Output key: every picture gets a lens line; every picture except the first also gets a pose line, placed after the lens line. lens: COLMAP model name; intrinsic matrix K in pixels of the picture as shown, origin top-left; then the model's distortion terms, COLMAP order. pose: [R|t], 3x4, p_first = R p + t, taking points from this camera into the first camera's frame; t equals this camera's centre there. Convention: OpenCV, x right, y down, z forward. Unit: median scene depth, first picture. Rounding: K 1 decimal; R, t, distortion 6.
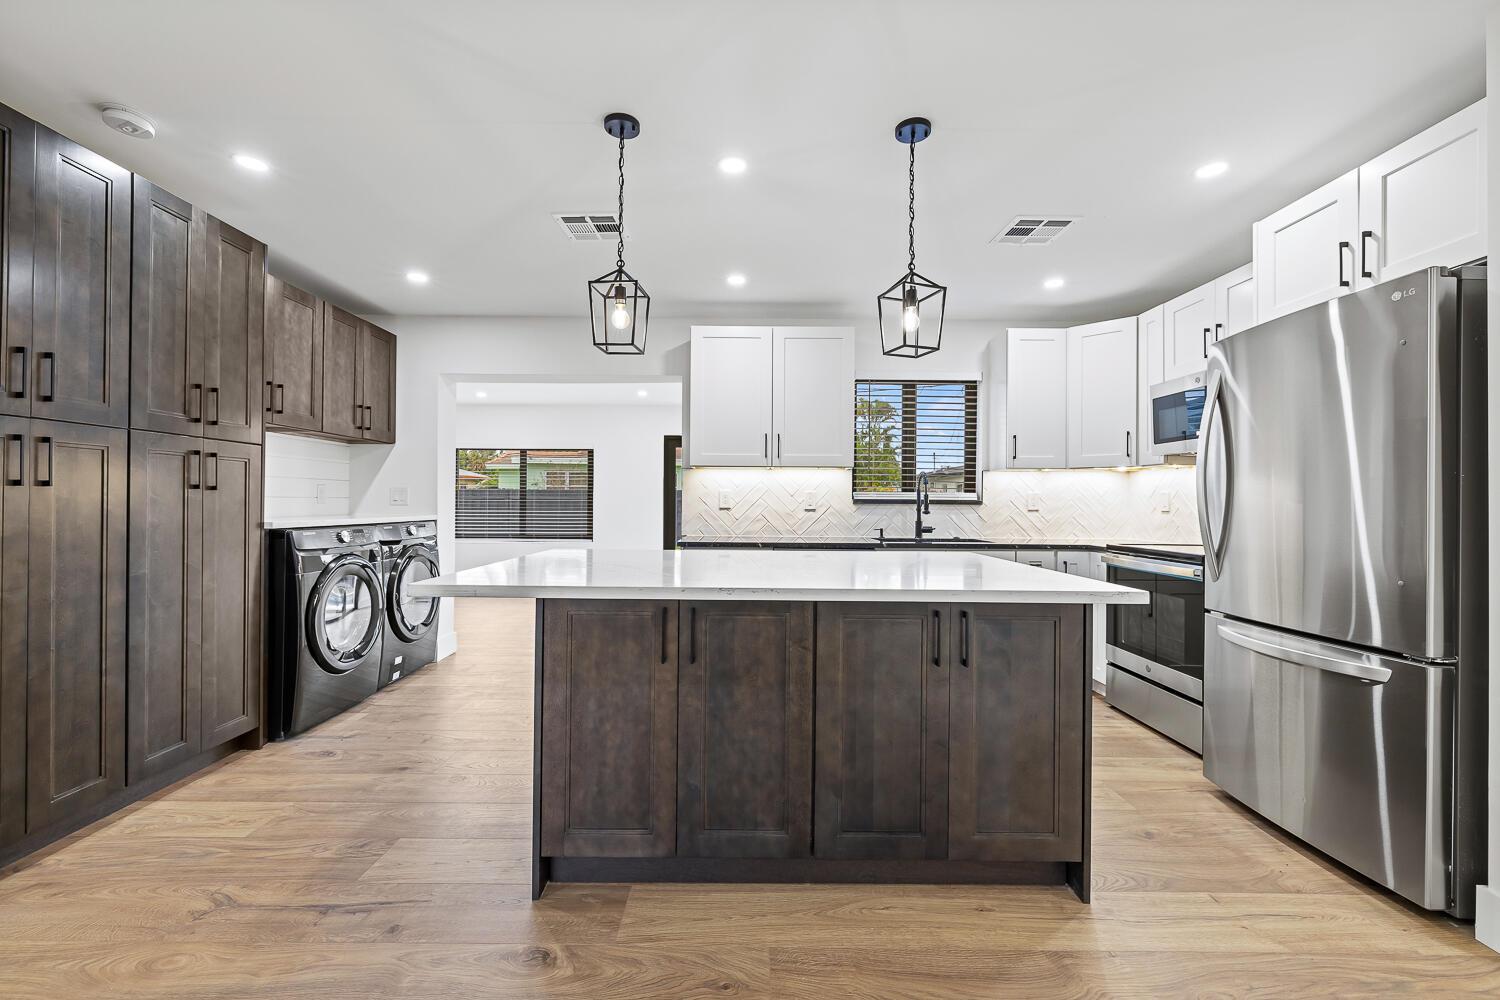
lens RADIAL K [[625.3, 0, 743.4], [0, 625.3, 498.4], [0, 0, 1]] dist [-0.000271, -0.000467]
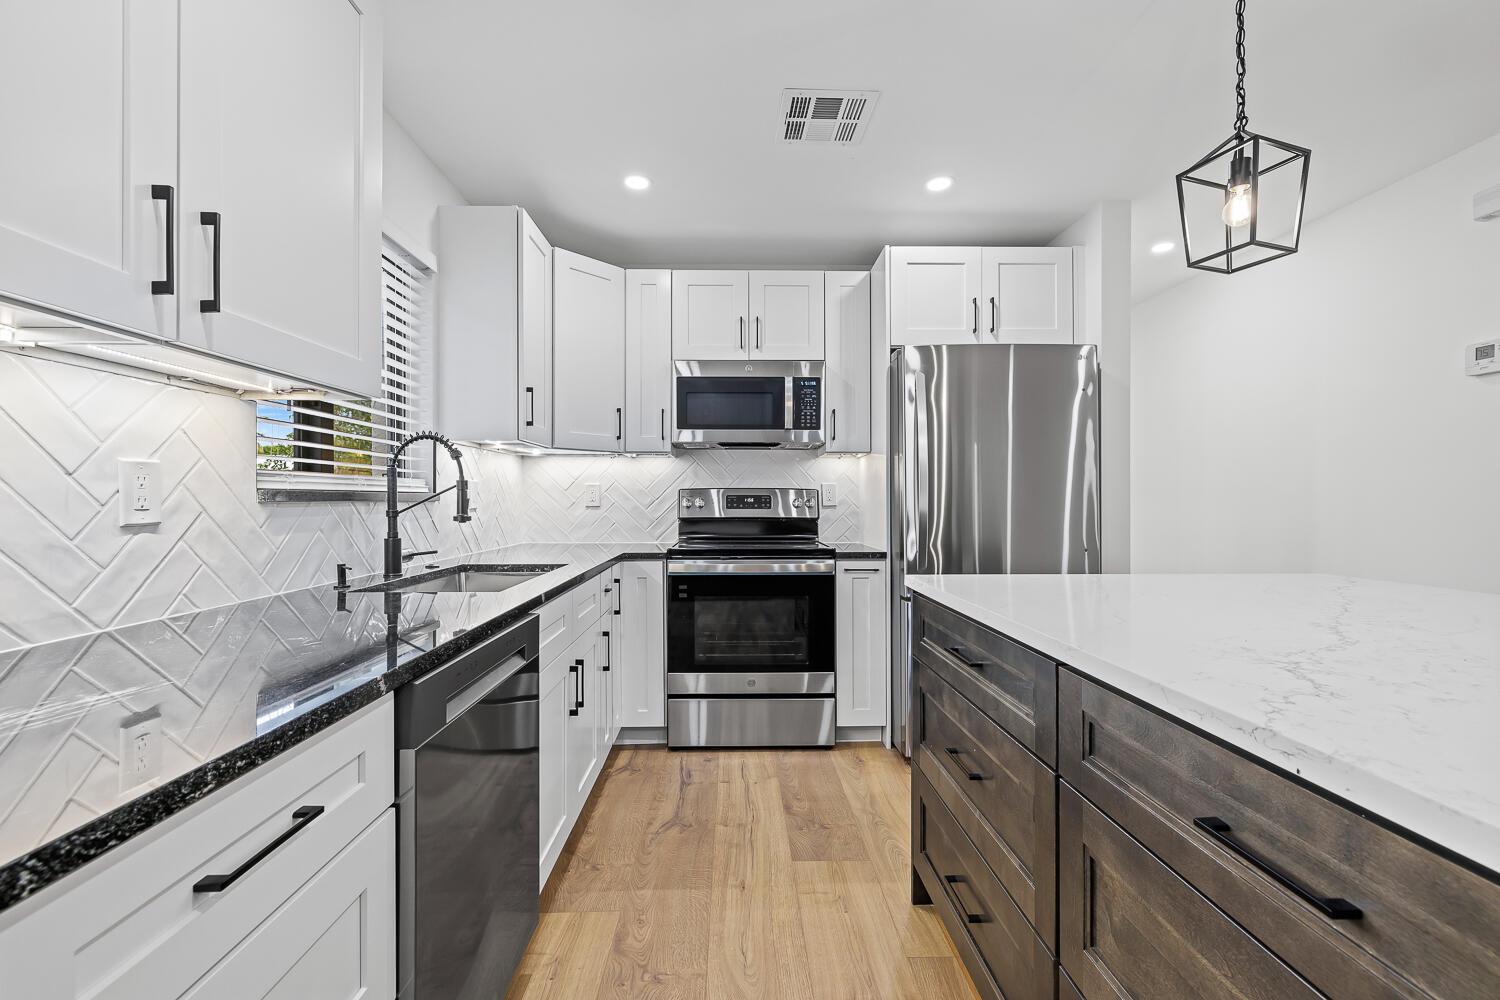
lens RADIAL K [[625.3, 0, 743.4], [0, 625.3, 498.4], [0, 0, 1]] dist [-0.000271, -0.000467]
pose [[-0.014870, -0.006562, 0.999868, -0.300393], [-0.005668, 0.999963, 0.006478, 0.004522], [-0.999873, -0.005571, -0.014907, 1.286260]]
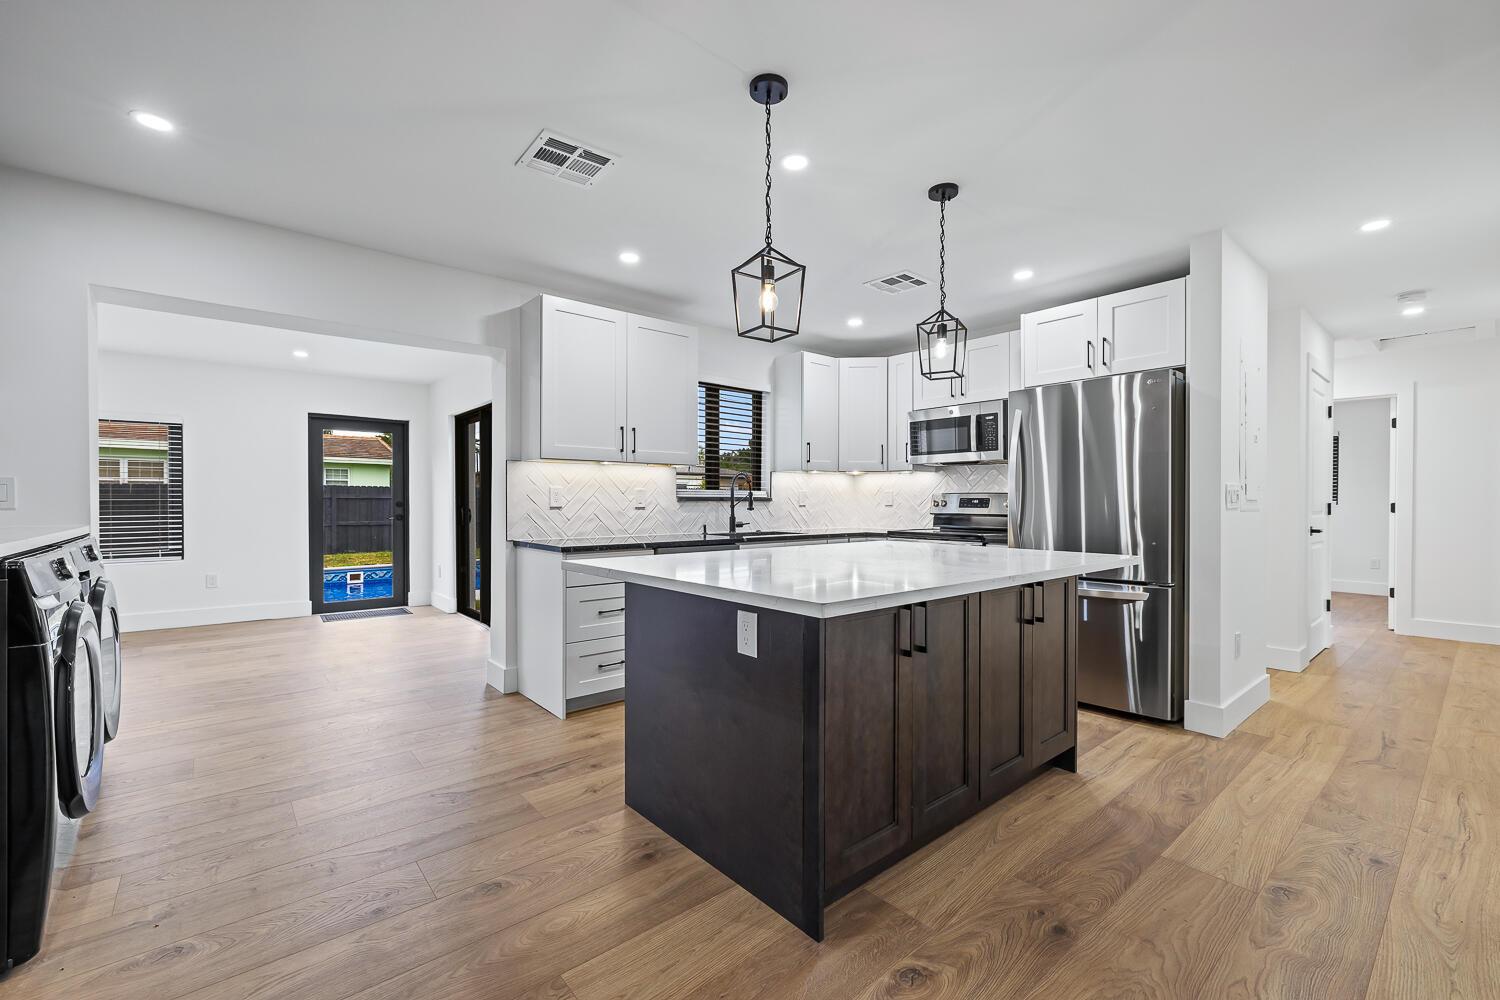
lens RADIAL K [[630.1, 0, 741.6], [0, 630.1, 504.6], [0, 0, 1]] dist [-0.001645, -0.000107]
pose [[0.765020, -0.009979, 0.643929, -0.698100], [0.000192, 0.999883, 0.015266, -0.002816], [-0.644007, -0.011555, 0.764933, 0.267516]]
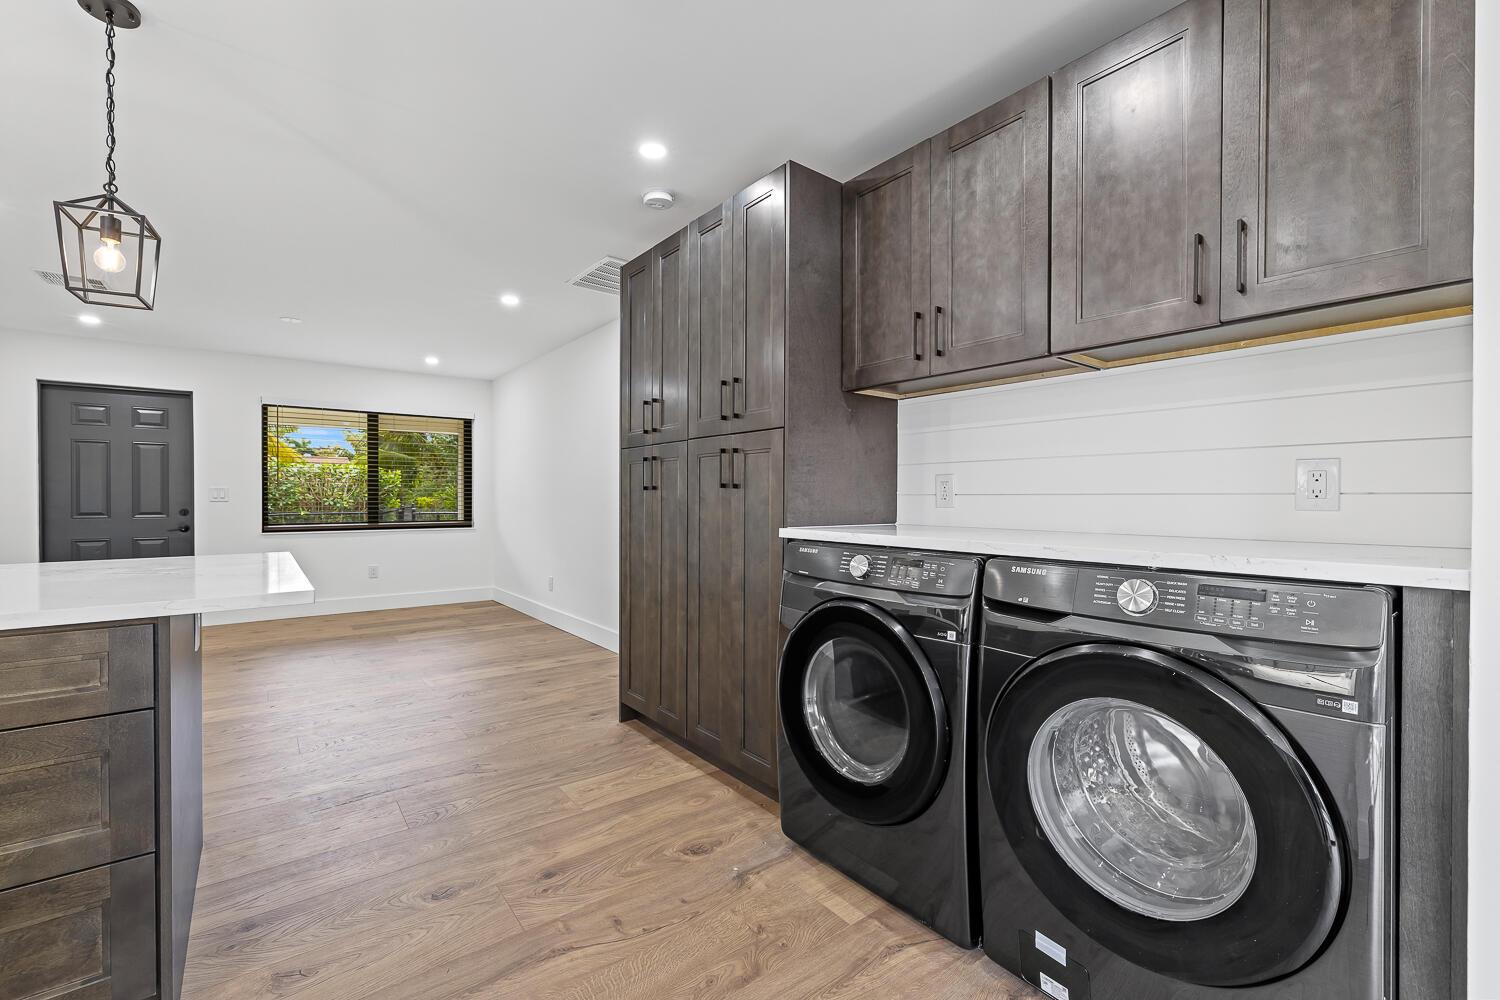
lens RADIAL K [[630.1, 0, 741.6], [0, 630.1, 504.6], [0, 0, 1]] dist [-0.001645, -0.000107]
pose [[-0.794163, -0.000820, -0.607704, -0.292487], [-0.002641, 0.999994, 0.002103, 0.009000], [0.607699, 0.003275, -0.794161, 1.767350]]
